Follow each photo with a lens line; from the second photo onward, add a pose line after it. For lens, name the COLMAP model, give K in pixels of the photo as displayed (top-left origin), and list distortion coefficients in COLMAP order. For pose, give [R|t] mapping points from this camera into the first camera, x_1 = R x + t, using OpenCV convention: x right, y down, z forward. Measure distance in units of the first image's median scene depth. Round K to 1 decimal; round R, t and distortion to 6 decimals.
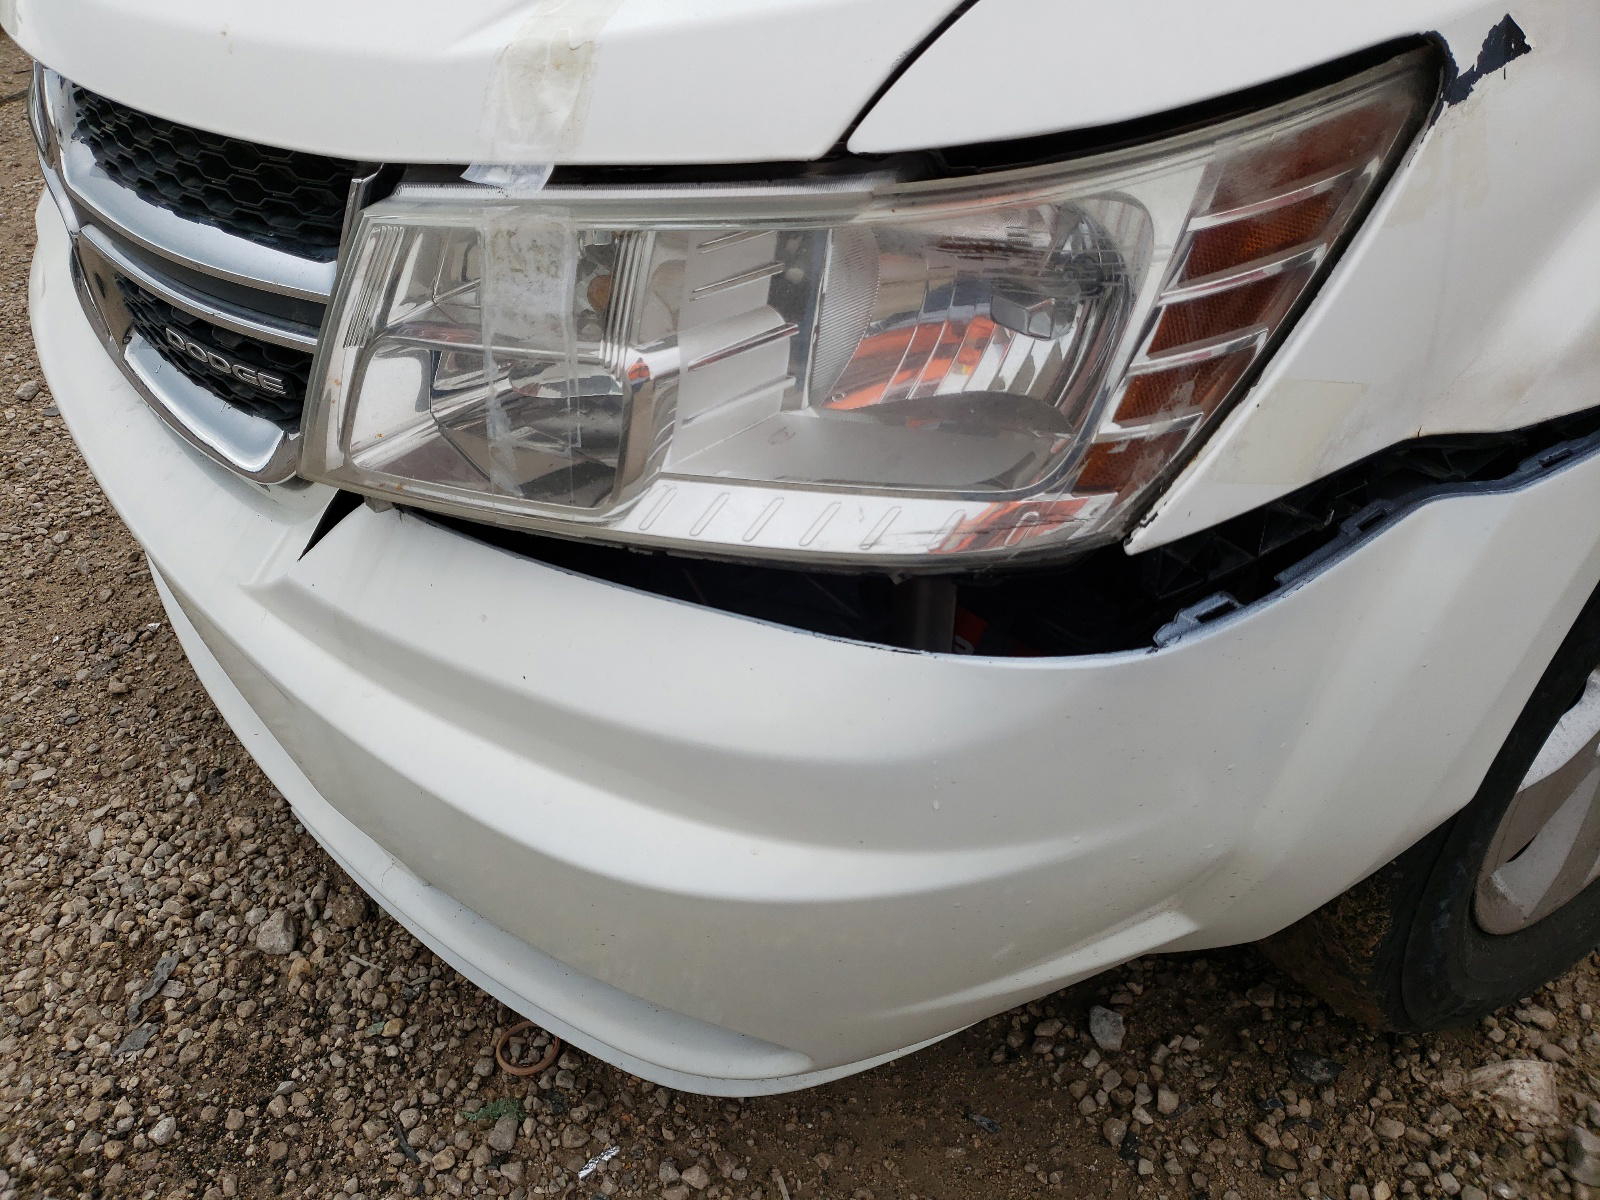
lens RADIAL K [[1183.8, 0, 800.0], [0, 1183.8, 600.0], [0, 0, 1]] dist [0.009298, 0.002812]
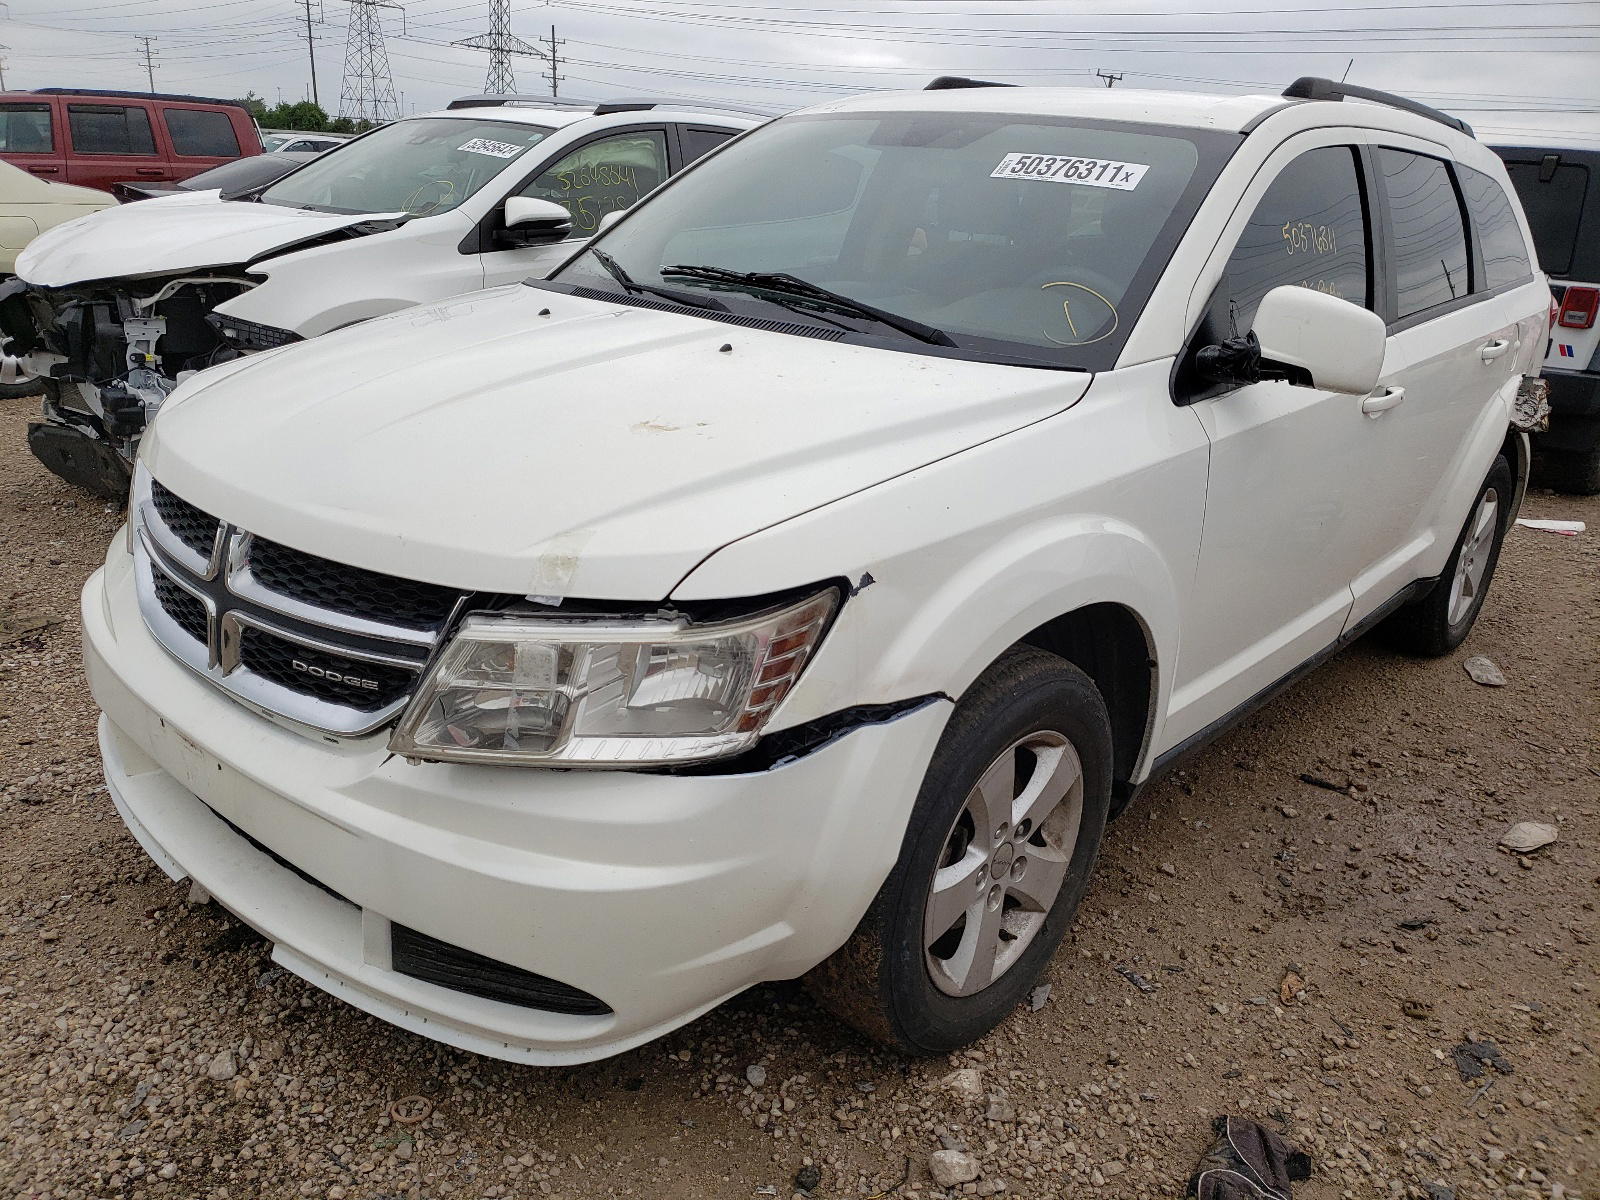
lens RADIAL K [[1183.8, 0, 800.0], [0, 1183.8, 600.0], [0, 0, 1]] dist [0.009298, 0.002812]
pose [[0.957363, 0.059938, 0.282600, -0.224470], [0.041253, 0.939850, -0.339088, 0.298890], [-0.285926, 0.336289, 0.897305, -0.857981]]
